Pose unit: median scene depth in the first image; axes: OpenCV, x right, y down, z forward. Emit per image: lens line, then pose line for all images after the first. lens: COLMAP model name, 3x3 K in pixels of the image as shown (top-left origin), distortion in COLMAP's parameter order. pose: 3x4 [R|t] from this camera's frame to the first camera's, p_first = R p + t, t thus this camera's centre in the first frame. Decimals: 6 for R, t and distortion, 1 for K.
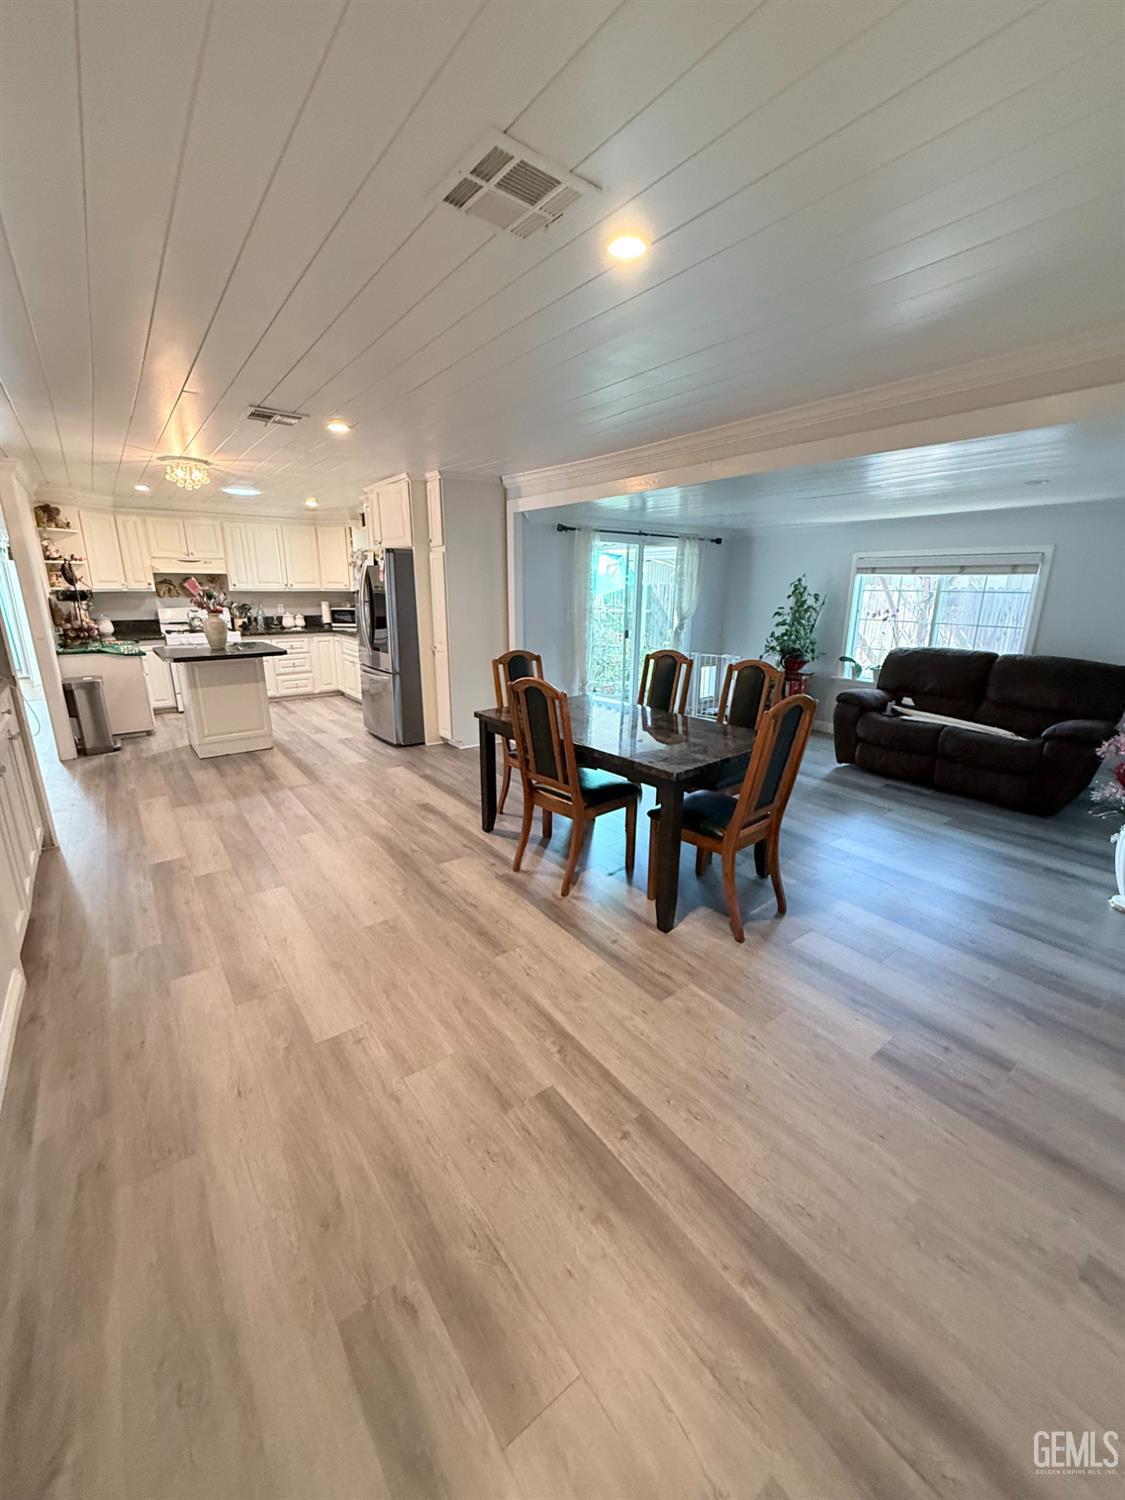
lens RADIAL K [[596.6, 0, 562.8], [0, 596.6, 747.3], [0, 0, 1]] dist [-0.000223, 0.000000]
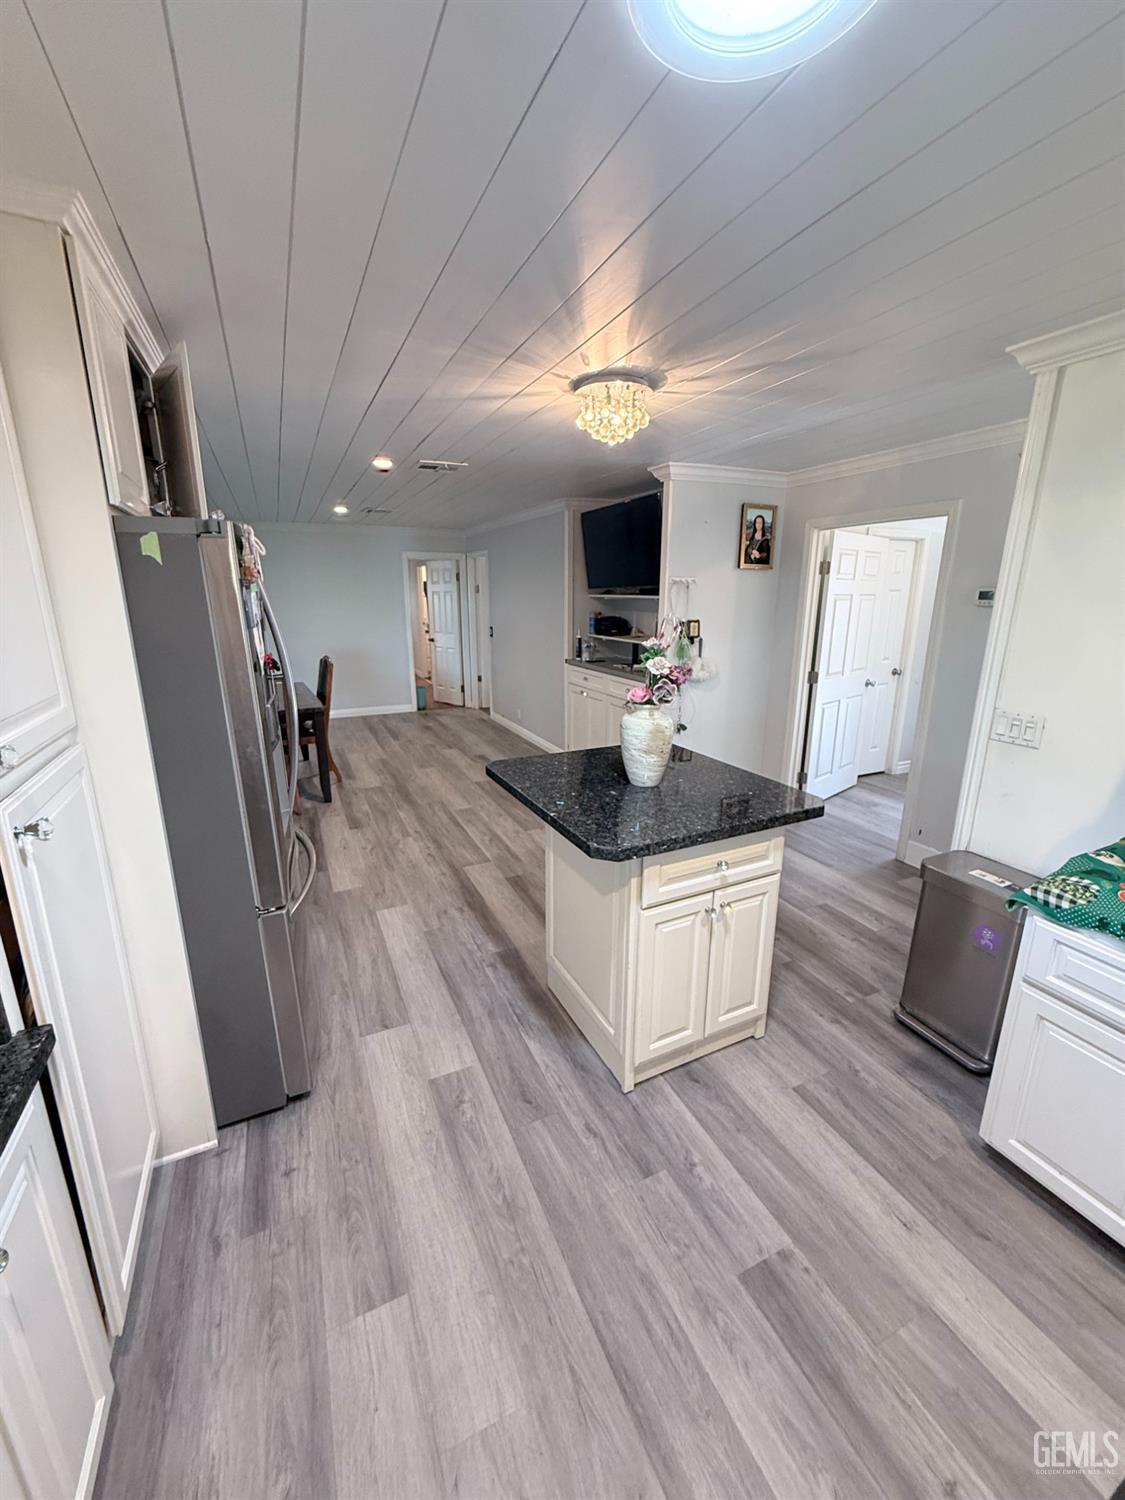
lens RADIAL K [[596.6, 0, 562.8], [0, 596.6, 747.3], [0, 0, 1]] dist [-0.000223, 0.000000]
pose [[-0.978795, -0.057767, 0.196529, -0.836560], [0.048849, 0.865909, 0.497811, -0.553157], [-0.198933, 0.496855, -0.844725, 1.876597]]
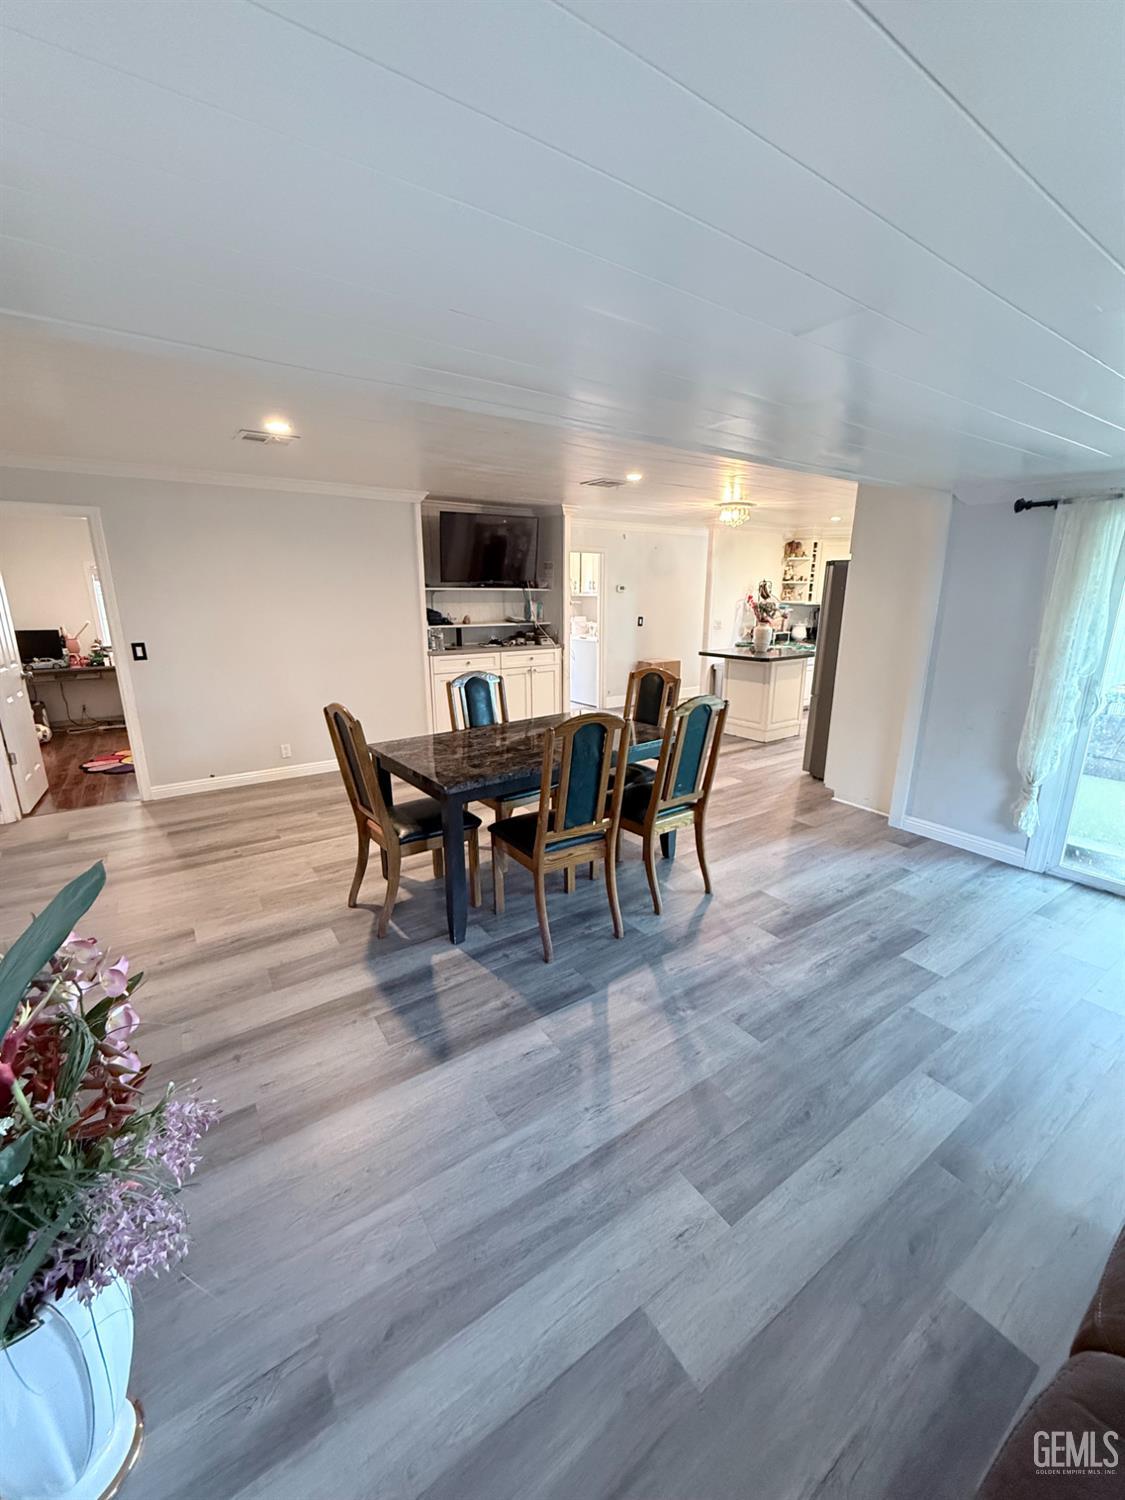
lens RADIAL K [[598.3, 0, 562.9], [0, 598.3, 747.7], [0, 0, 1]] dist [0.000224, 0.000099]
pose [[-0.048571, 0.244482, -0.968437, 0.921633], [-0.264130, 0.931921, 0.248511, -0.249912], [0.963263, 0.267863, 0.019311, 0.892124]]
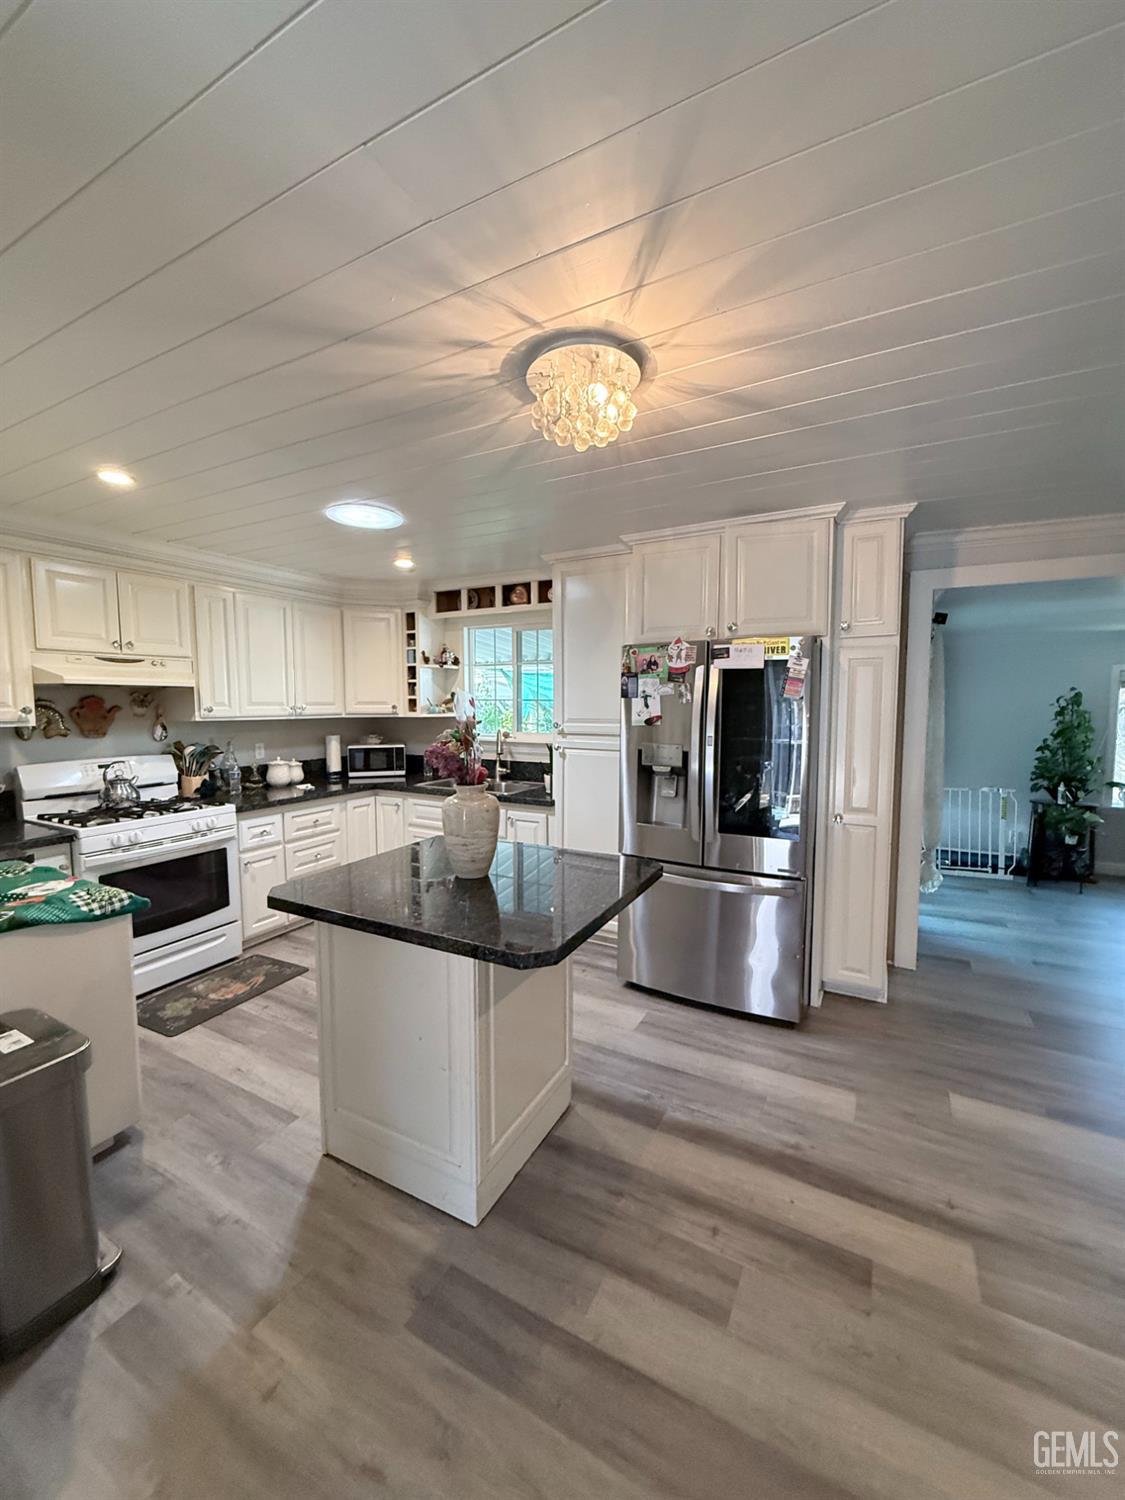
lens RADIAL K [[596.6, 0, 562.8], [0, 596.6, 747.3], [0, 0, 1]] dist [-0.000223, 0.000000]
pose [[0.910009, -0.039425, 0.412710, -0.939966], [0.117051, 0.979402, -0.164532, -0.243731], [-0.397723, 0.198033, 0.895879, 0.868207]]
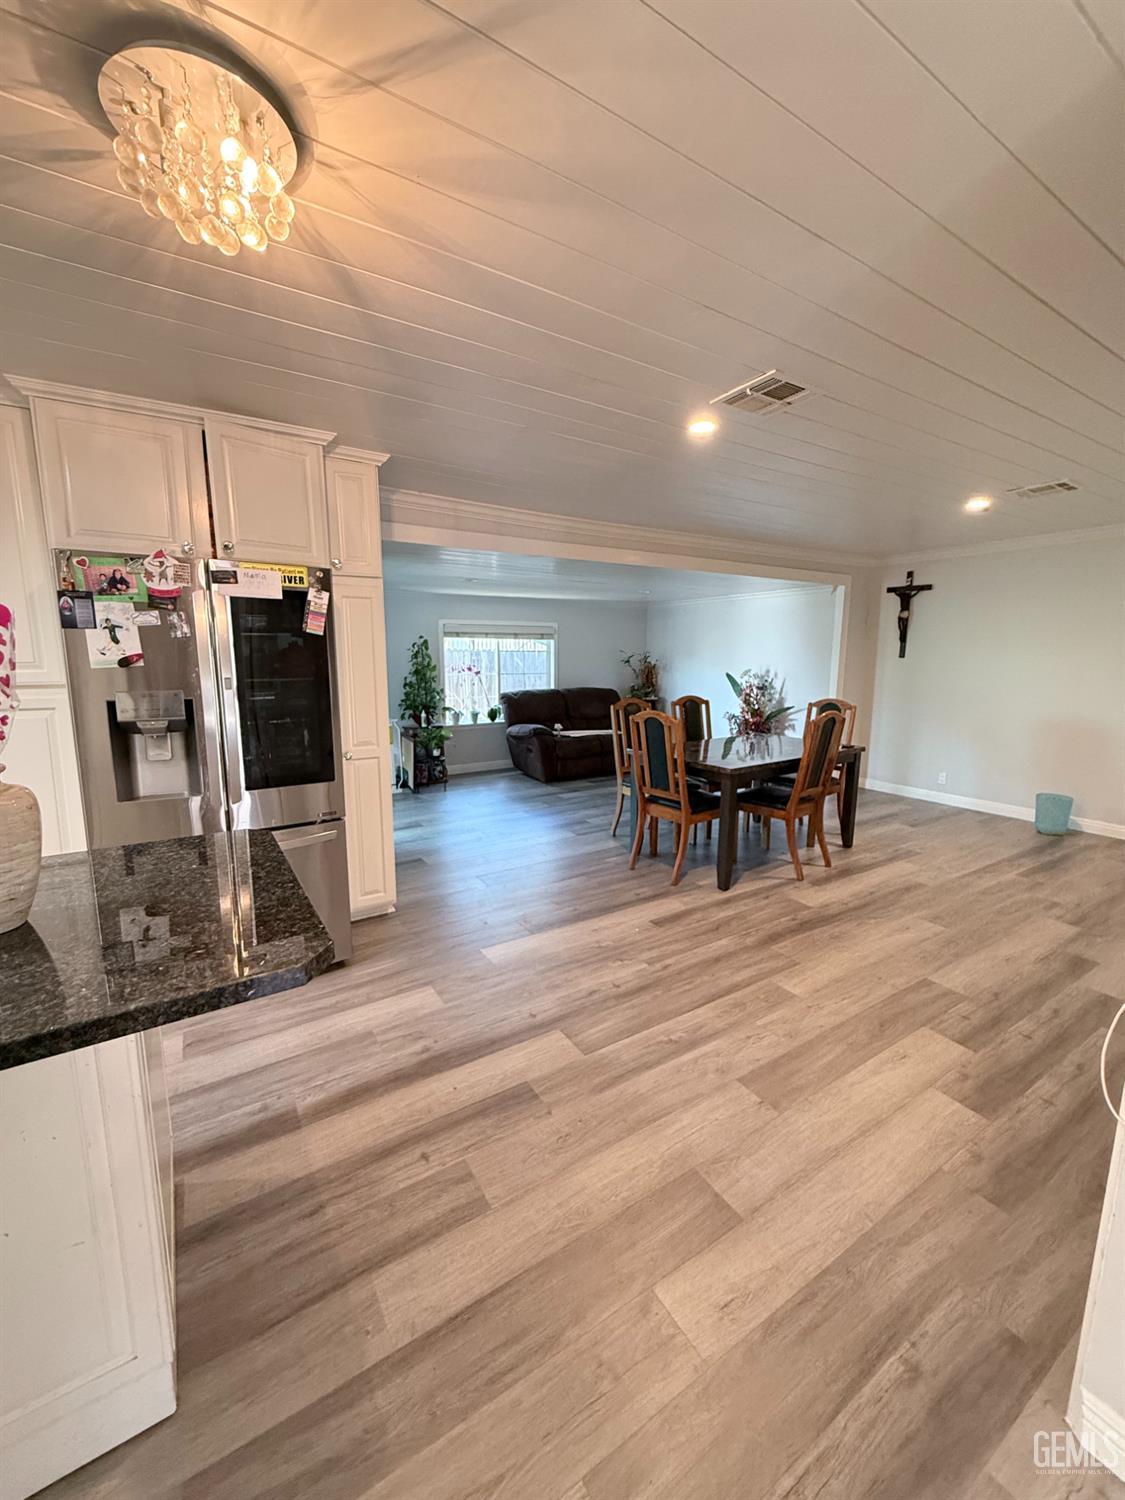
lens RADIAL K [[596.6, 0, 562.8], [0, 596.6, 747.3], [0, 0, 1]] dist [-0.000223, 0.000000]
pose [[0.082043, -0.162751, 0.983250, -1.052282], [0.263658, 0.954971, 0.136070, -0.280307], [-0.961121, 0.248078, 0.121259, 1.059638]]
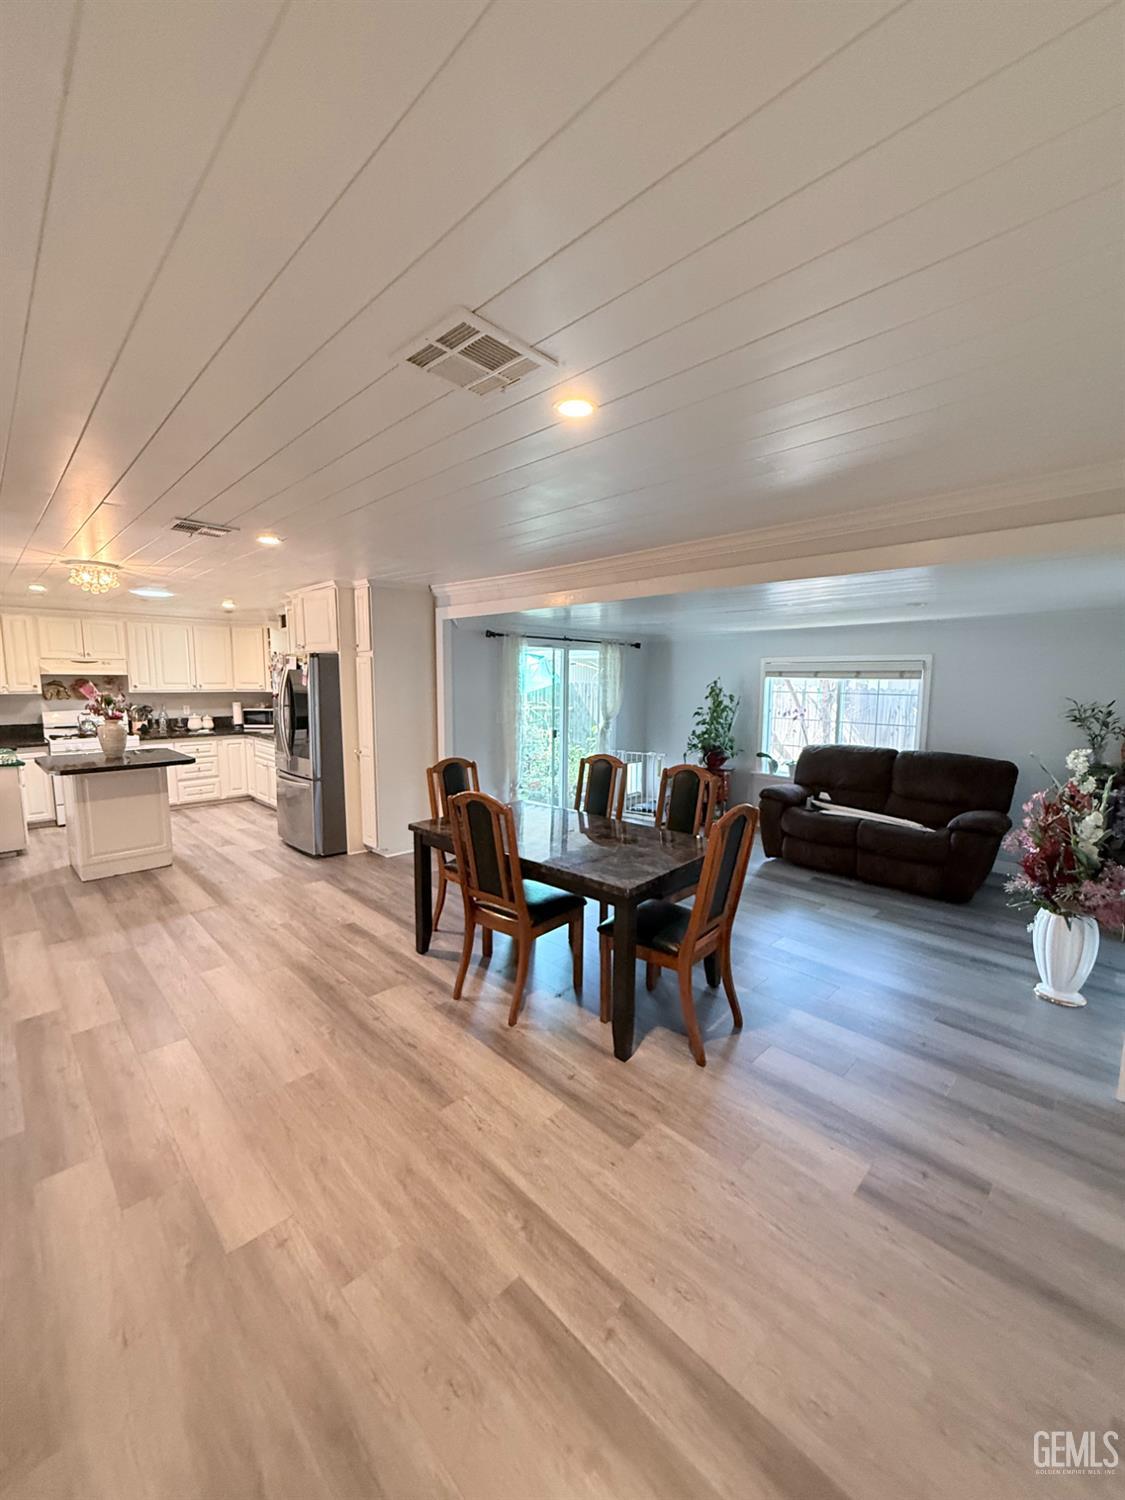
lens RADIAL K [[598.3, 0, 562.9], [0, 598.3, 747.7], [0, 0, 1]] dist [0.000224, 0.000099]
pose [[0.990591, -0.015817, 0.135937, -0.029953], [0.035953, 0.988486, -0.146977, -0.029101], [-0.132048, 0.150482, 0.979754, 0.013222]]
